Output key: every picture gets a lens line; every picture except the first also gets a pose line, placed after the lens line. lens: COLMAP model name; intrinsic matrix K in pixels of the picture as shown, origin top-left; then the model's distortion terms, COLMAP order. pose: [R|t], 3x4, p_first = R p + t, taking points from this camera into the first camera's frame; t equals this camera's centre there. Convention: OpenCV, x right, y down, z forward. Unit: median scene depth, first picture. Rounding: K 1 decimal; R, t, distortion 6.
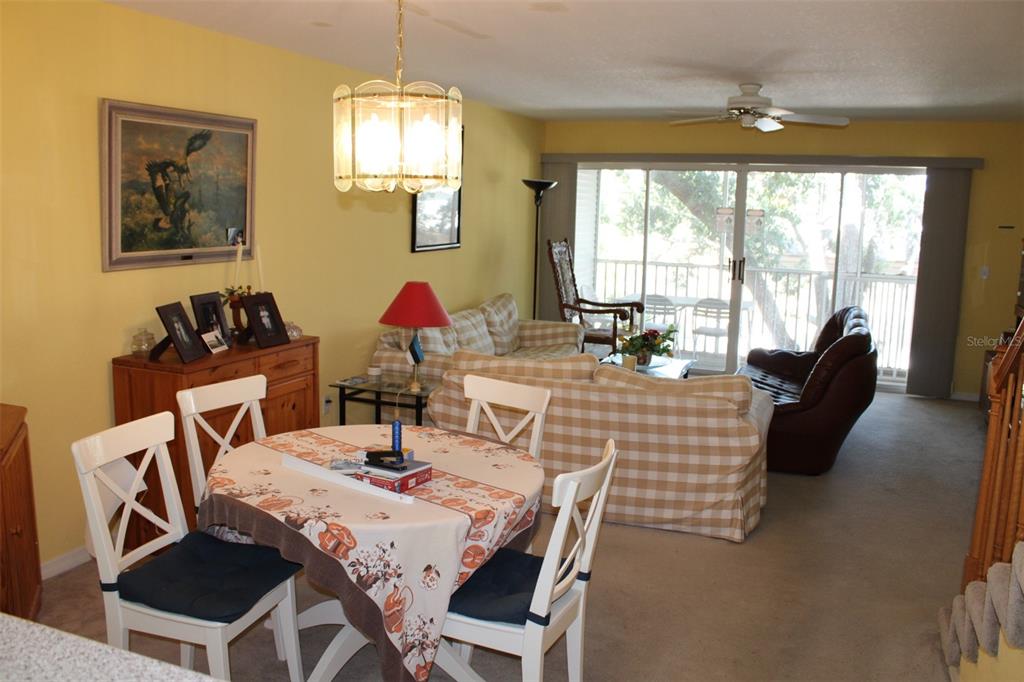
lens RADIAL K [[864.9, 0, 479.1], [0, 864.9, 334.7], [0, 0, 1]] dist [-0.150398, 0.133581]
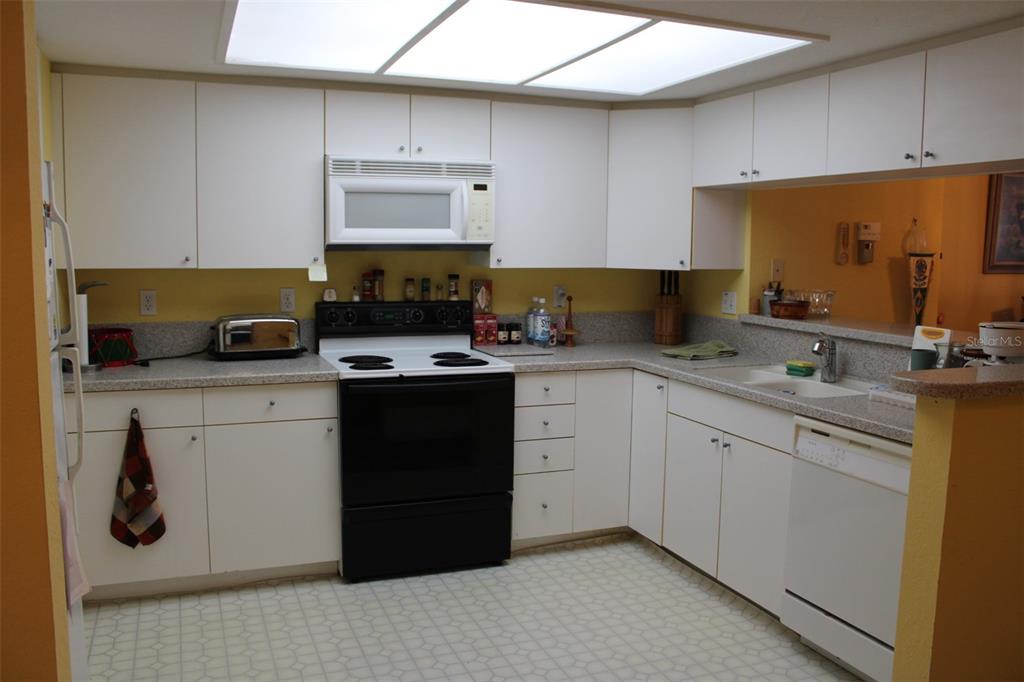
lens RADIAL K [[864.9, 0, 511.0], [0, 864.9, 338.1], [0, 0, 1]] dist [-0.150398, 0.133581]
pose [[0.717326, 0.062886, -0.693894, 0.007365], [-0.099434, 0.994964, -0.012621, 0.140170], [0.689605, 0.078051, 0.719967, -0.653722]]
